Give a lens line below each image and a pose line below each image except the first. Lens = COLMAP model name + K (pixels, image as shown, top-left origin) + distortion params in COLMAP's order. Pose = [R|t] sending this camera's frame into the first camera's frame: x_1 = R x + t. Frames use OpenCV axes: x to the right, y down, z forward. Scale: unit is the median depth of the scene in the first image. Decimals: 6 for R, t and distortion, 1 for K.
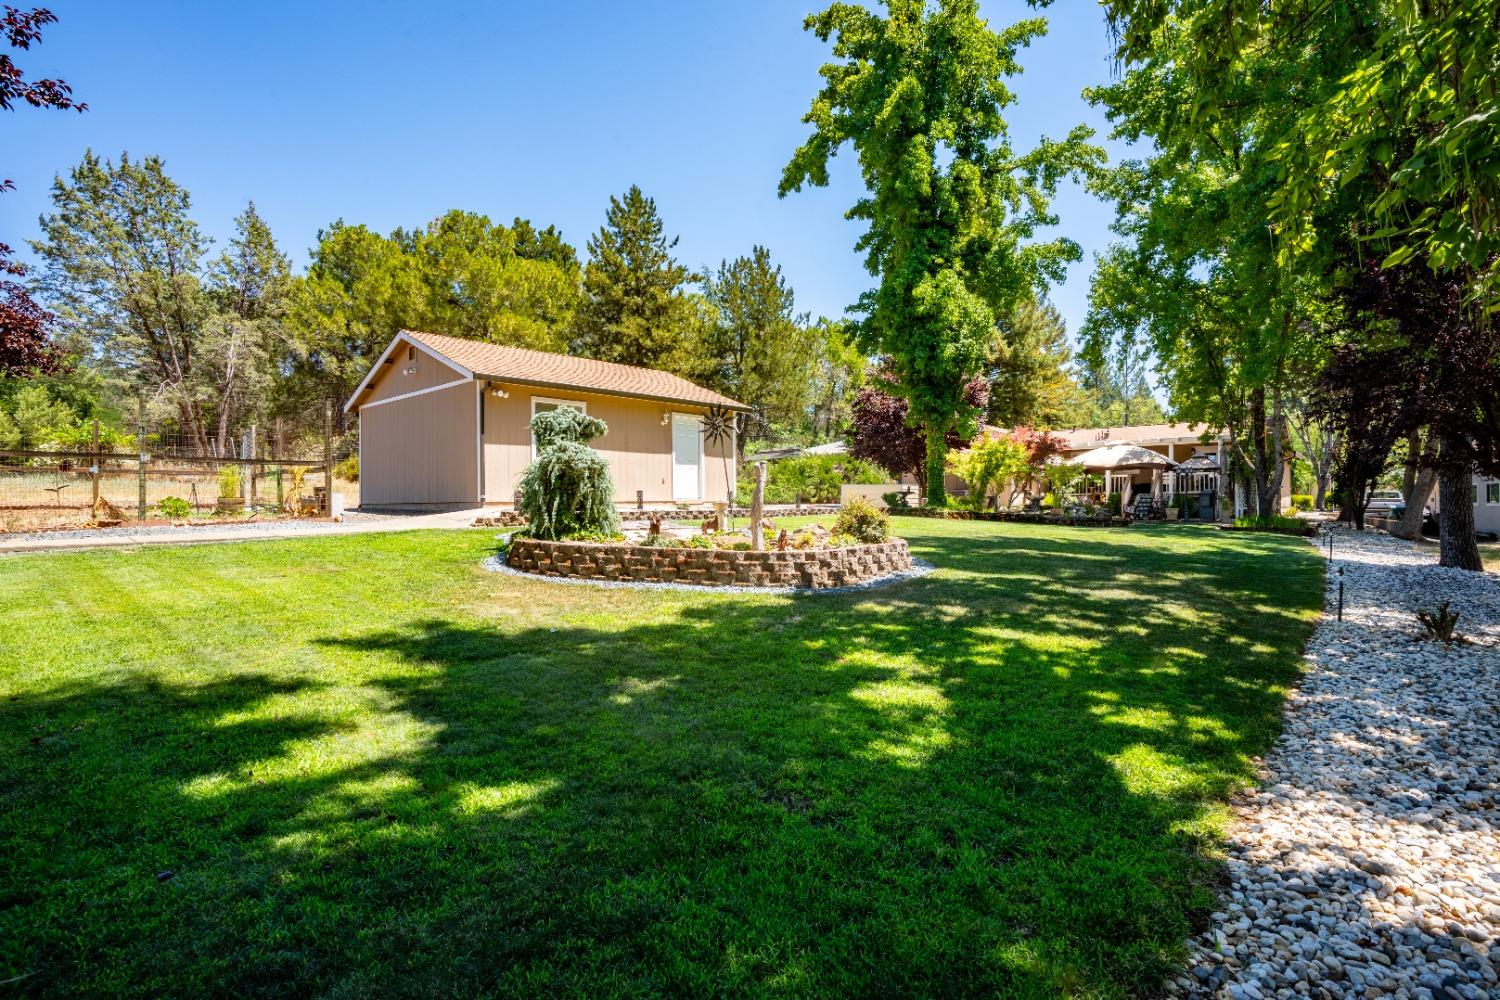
lens RADIAL K [[739.0, 0, 750.0], [0, 739.0, 500.0], [0, 0, 1]] dist [-0.058202, -0.000020]
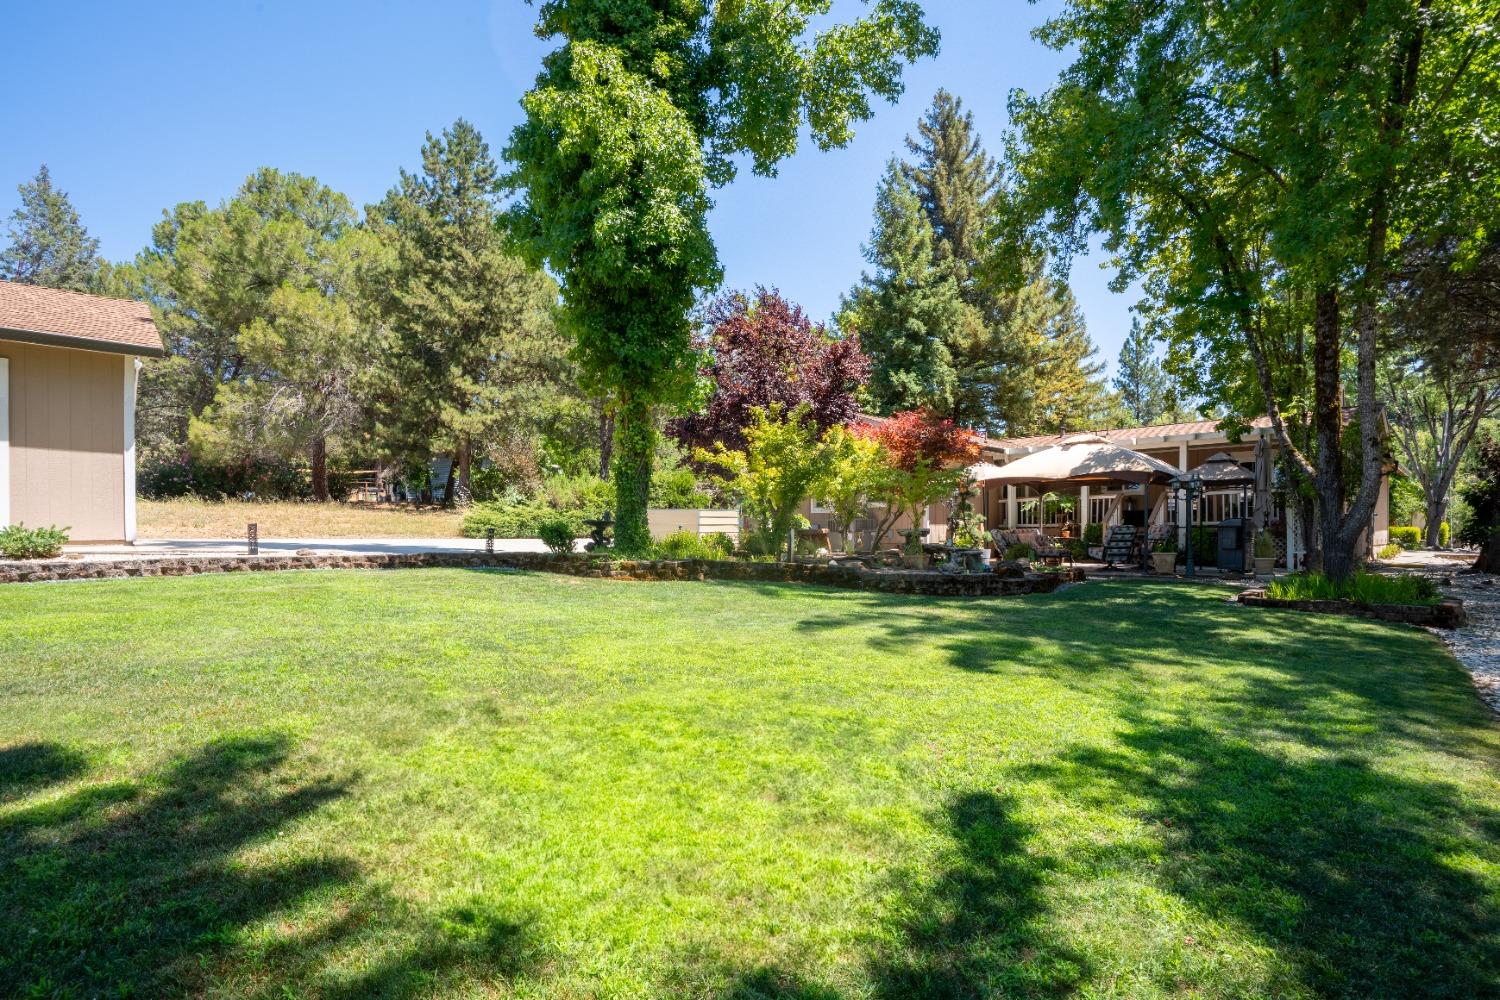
lens RADIAL K [[744.6, 0, 750.4], [0, 744.6, 552.0], [0, 0, 1]] dist [-0.039746, 0.000085]
pose [[0.997238, -0.000022, -0.074266, 0.253818], [0.002089, 0.999613, 0.027753, -0.004507], [0.074236, -0.027832, 0.996852, 0.338570]]
